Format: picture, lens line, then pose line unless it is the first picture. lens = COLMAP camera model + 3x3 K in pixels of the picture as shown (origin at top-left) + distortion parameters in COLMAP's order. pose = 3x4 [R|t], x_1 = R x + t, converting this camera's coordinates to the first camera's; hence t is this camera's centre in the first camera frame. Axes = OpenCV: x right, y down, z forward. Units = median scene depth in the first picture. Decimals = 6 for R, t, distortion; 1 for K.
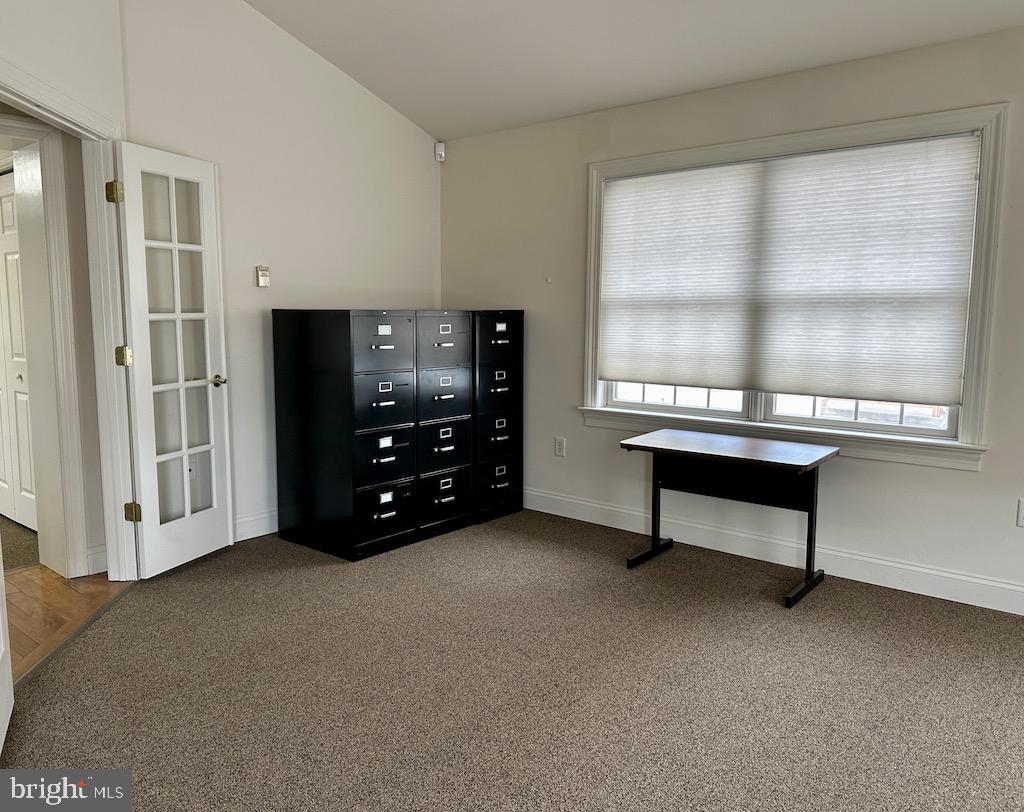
lens RADIAL K [[749.4, 0, 489.7], [0, 749.4, 411.4], [0, 0, 1]] dist [-0.004409, 0.002459]
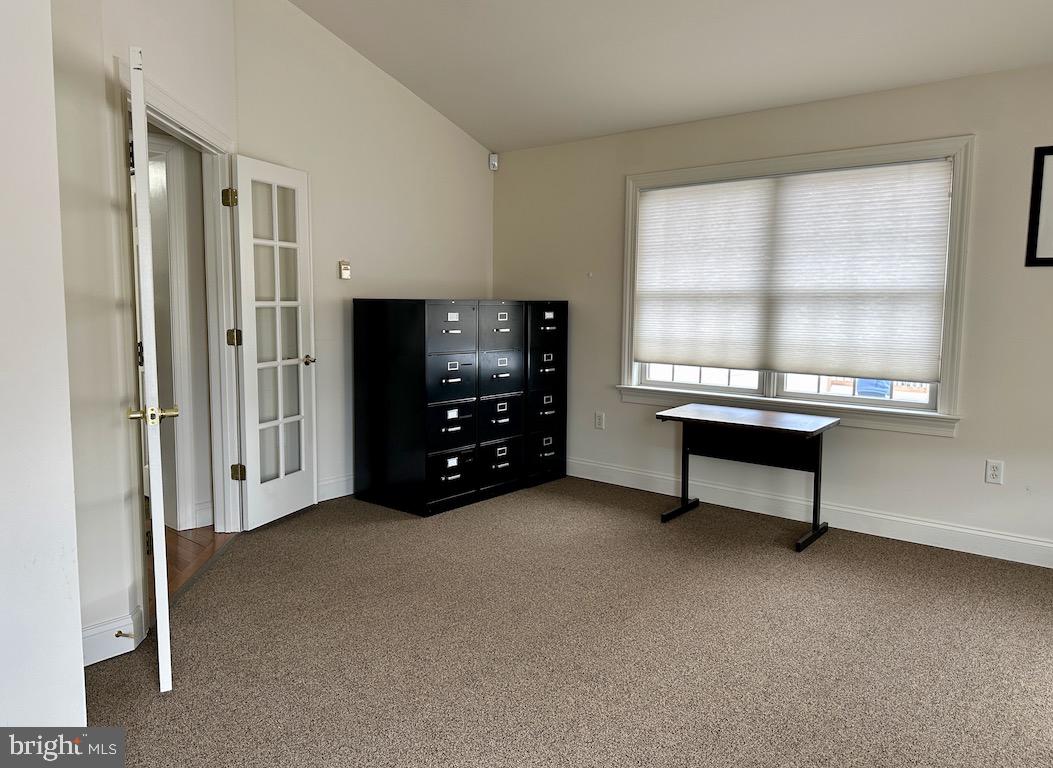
lens RADIAL K [[743.7, 0, 526.5], [0, 743.7, 384.0], [0, 0, 1]] dist [0.005782, -0.001912]
pose [[0.999456, 0.004512, 0.032683, -0.065106], [-0.003747, 0.999718, -0.023434, 0.022019], [-0.032780, 0.023299, 0.999191, -0.156158]]
